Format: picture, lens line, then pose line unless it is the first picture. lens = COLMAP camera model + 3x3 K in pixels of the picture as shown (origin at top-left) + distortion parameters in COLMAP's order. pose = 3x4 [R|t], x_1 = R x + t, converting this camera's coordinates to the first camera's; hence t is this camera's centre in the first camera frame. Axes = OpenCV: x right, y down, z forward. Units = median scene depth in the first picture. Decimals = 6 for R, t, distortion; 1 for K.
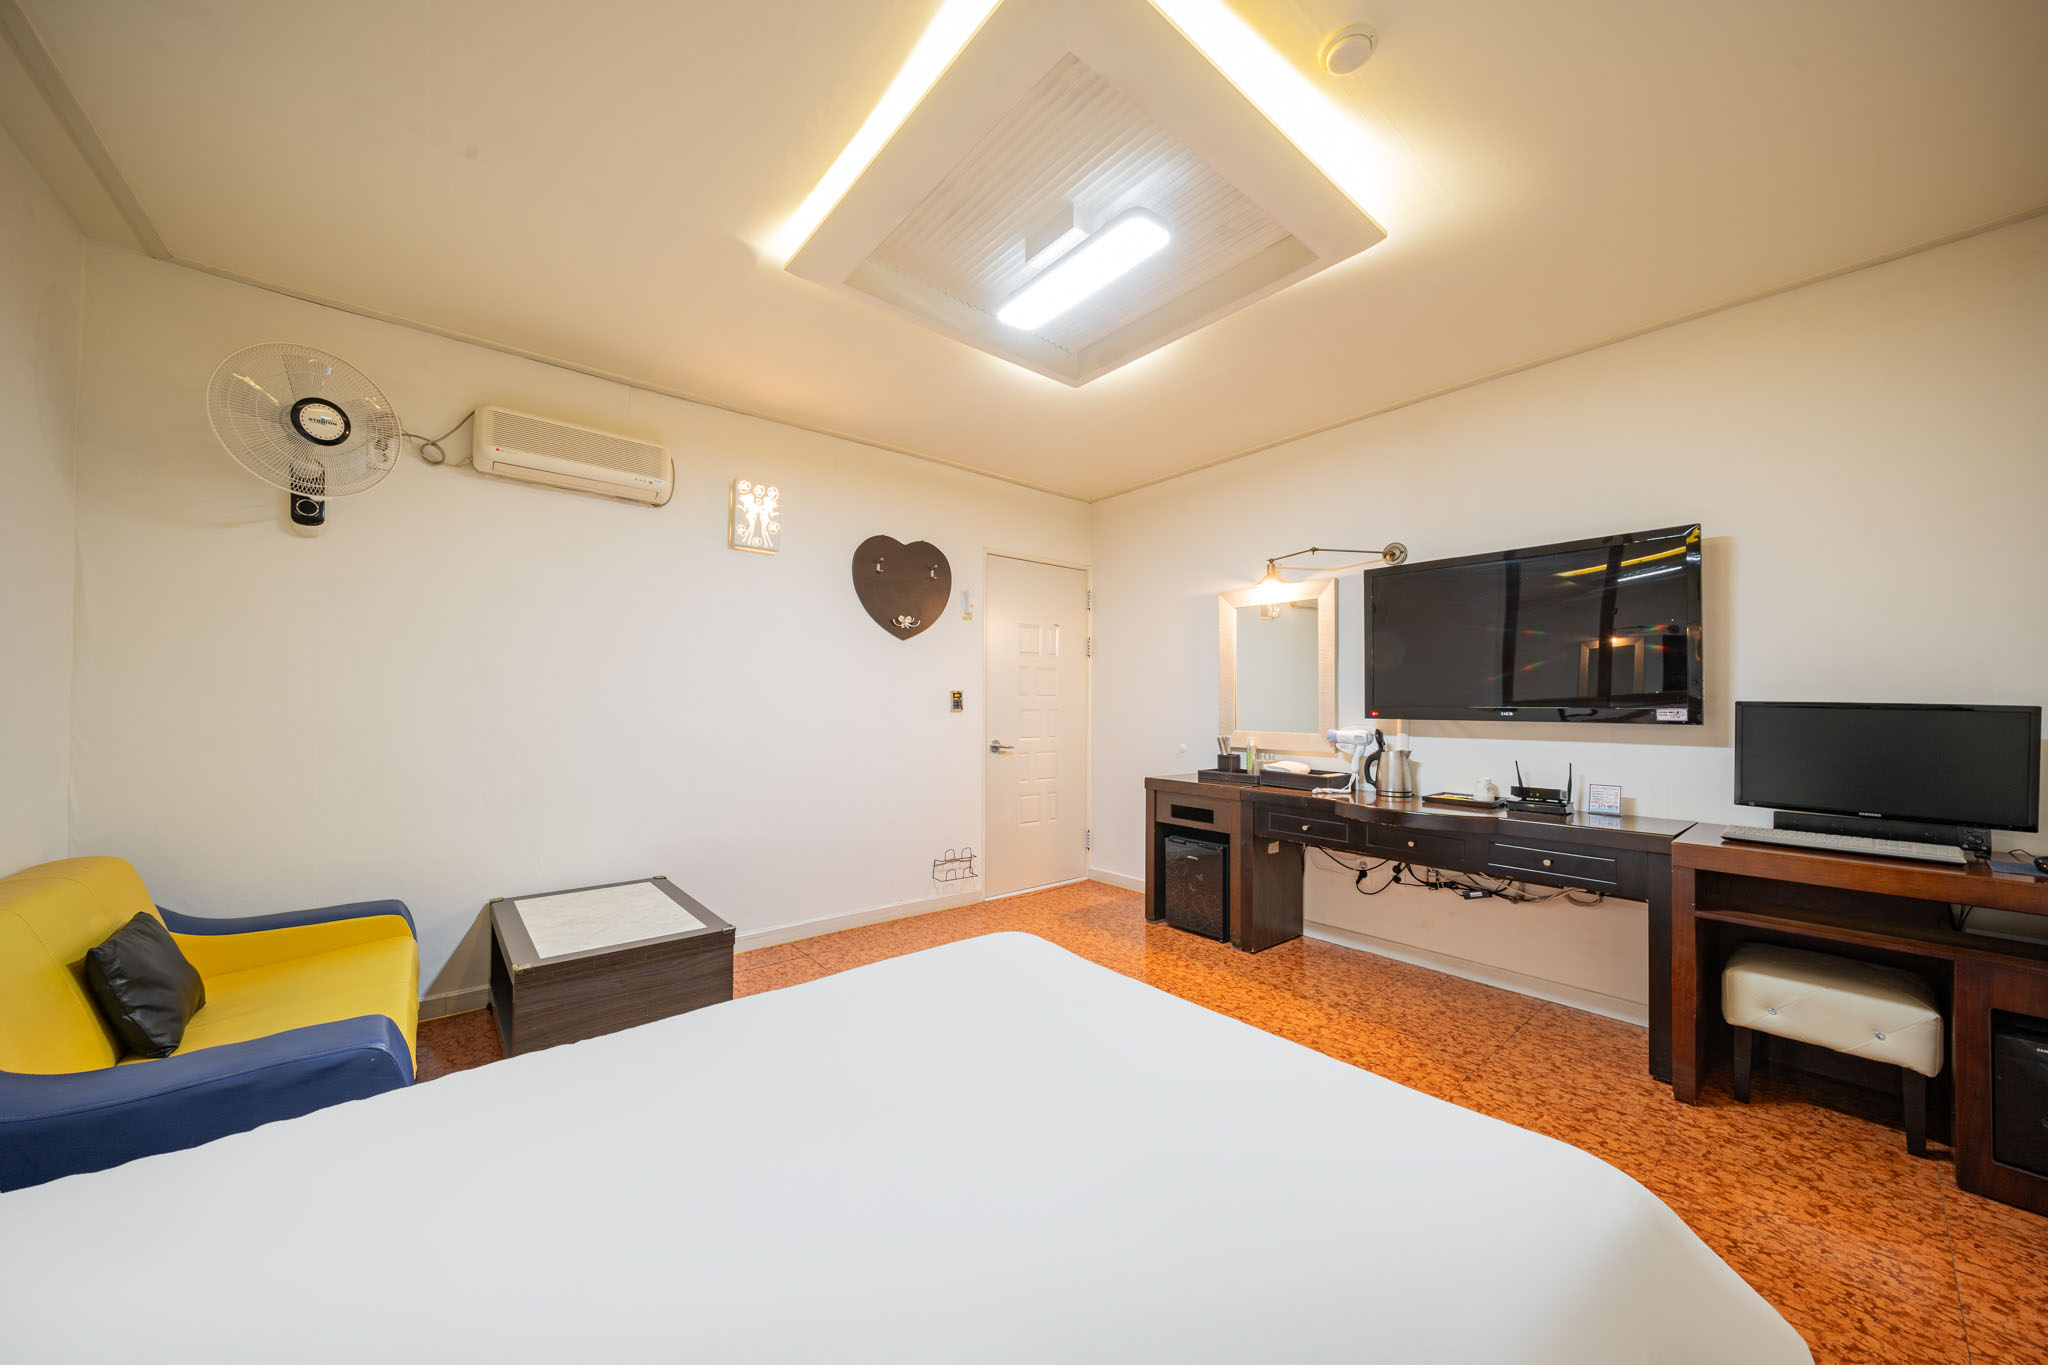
lens RADIAL K [[700.8, 0, 1007.4], [0, 700.8, 699.0], [0, 0, 1]] dist [-0.006965, 0.000006]
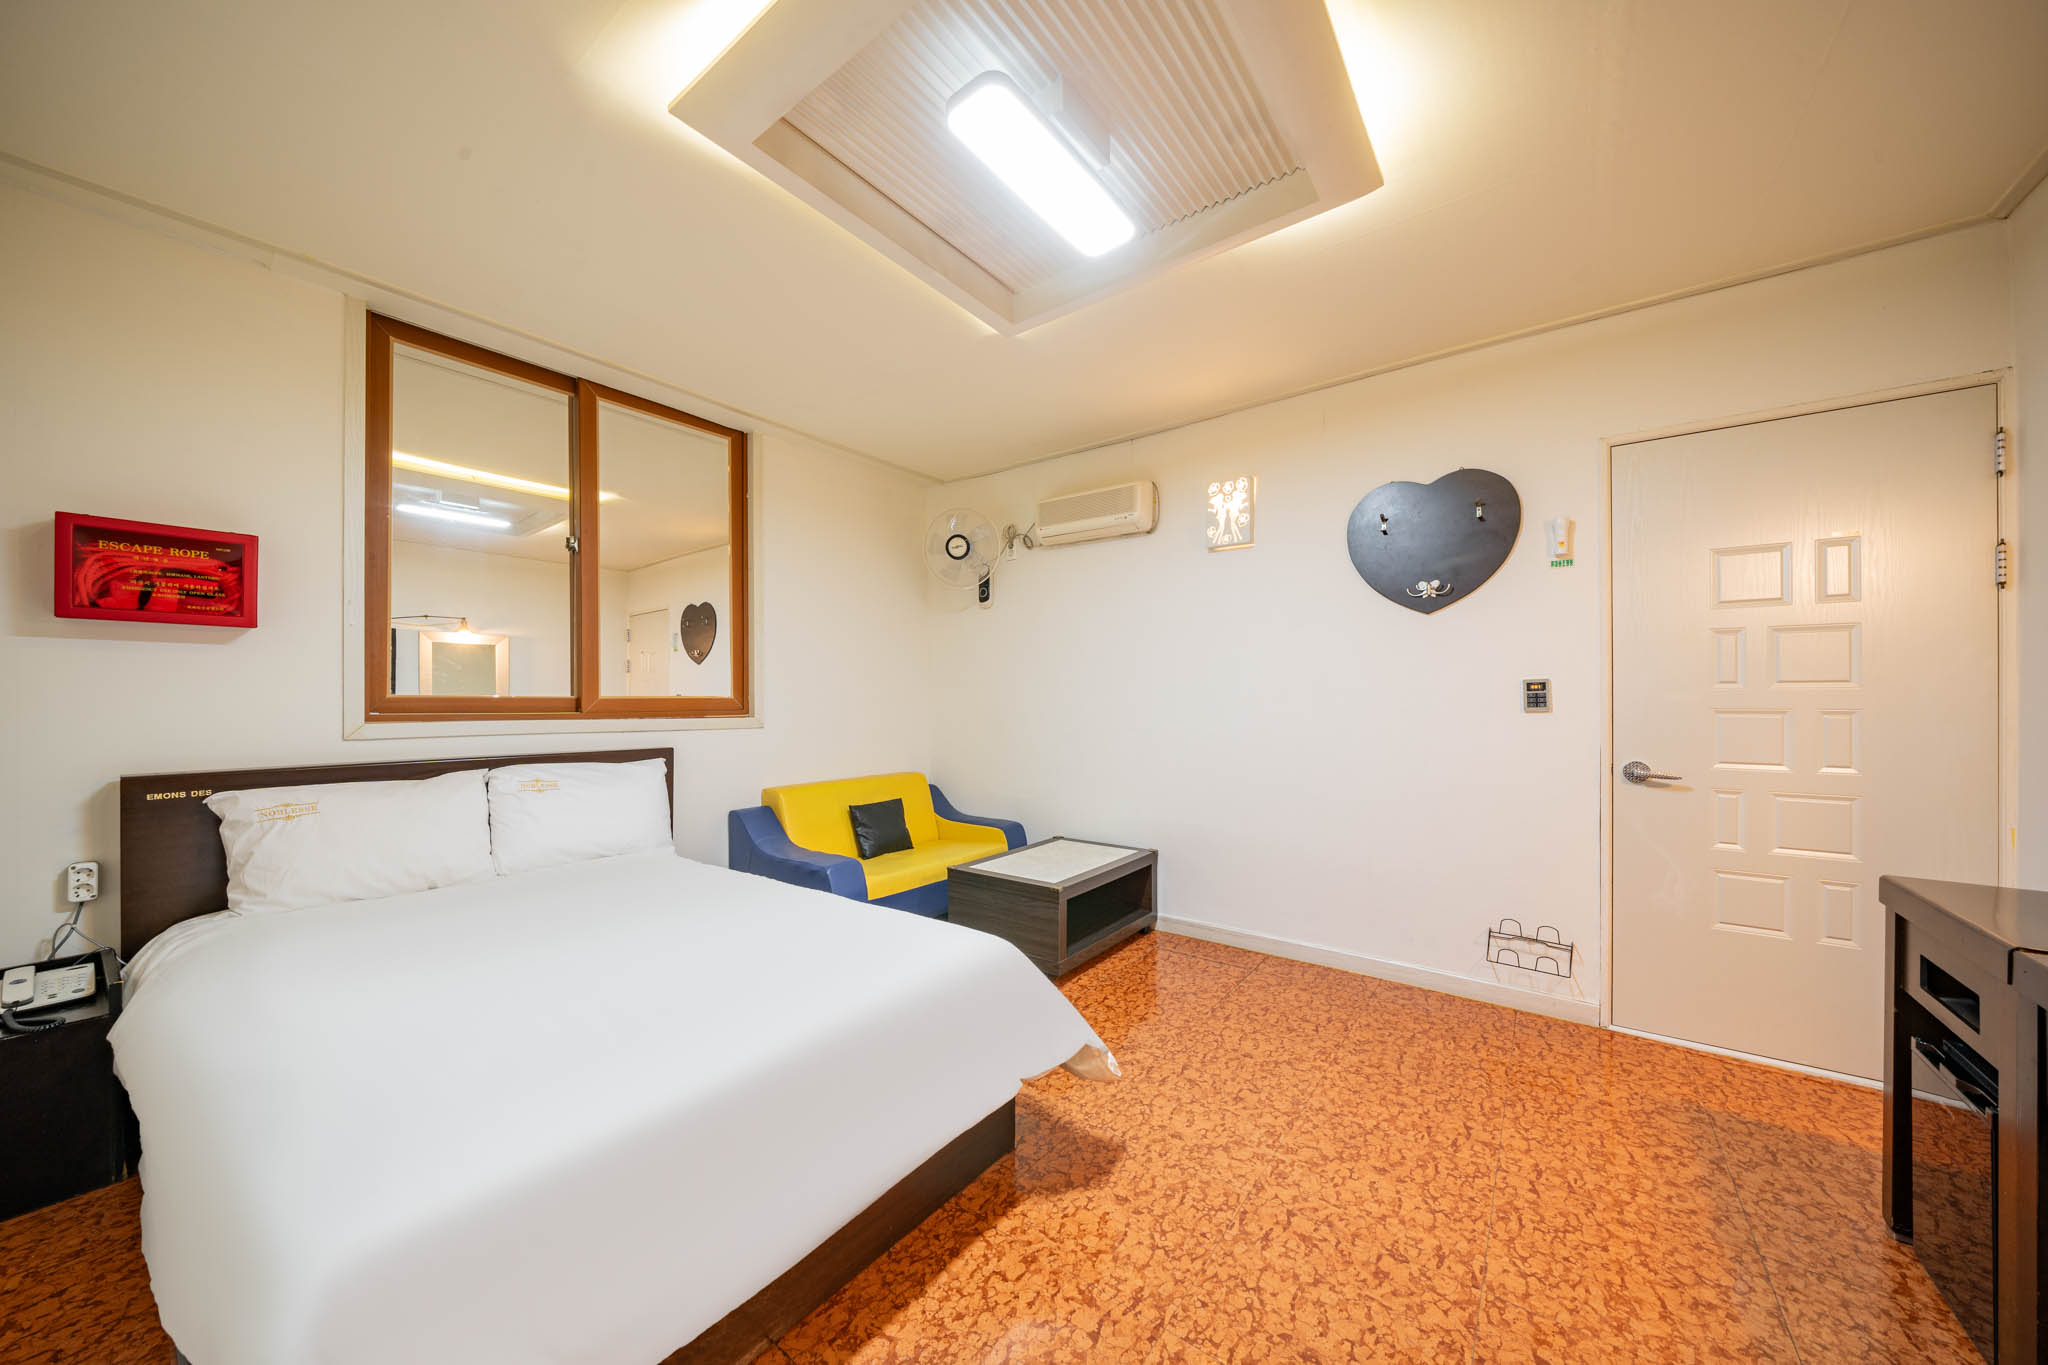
lens RADIAL K [[700.8, 0, 1007.4], [0, 700.8, 699.0], [0, 0, 1]] dist [-0.006965, 0.000006]
pose [[0.232652, -0.007246, -0.972533, 0.512509], [0.009117, 0.999945, -0.005269, 0.006189], [0.972517, -0.007641, 0.232705, 0.434907]]
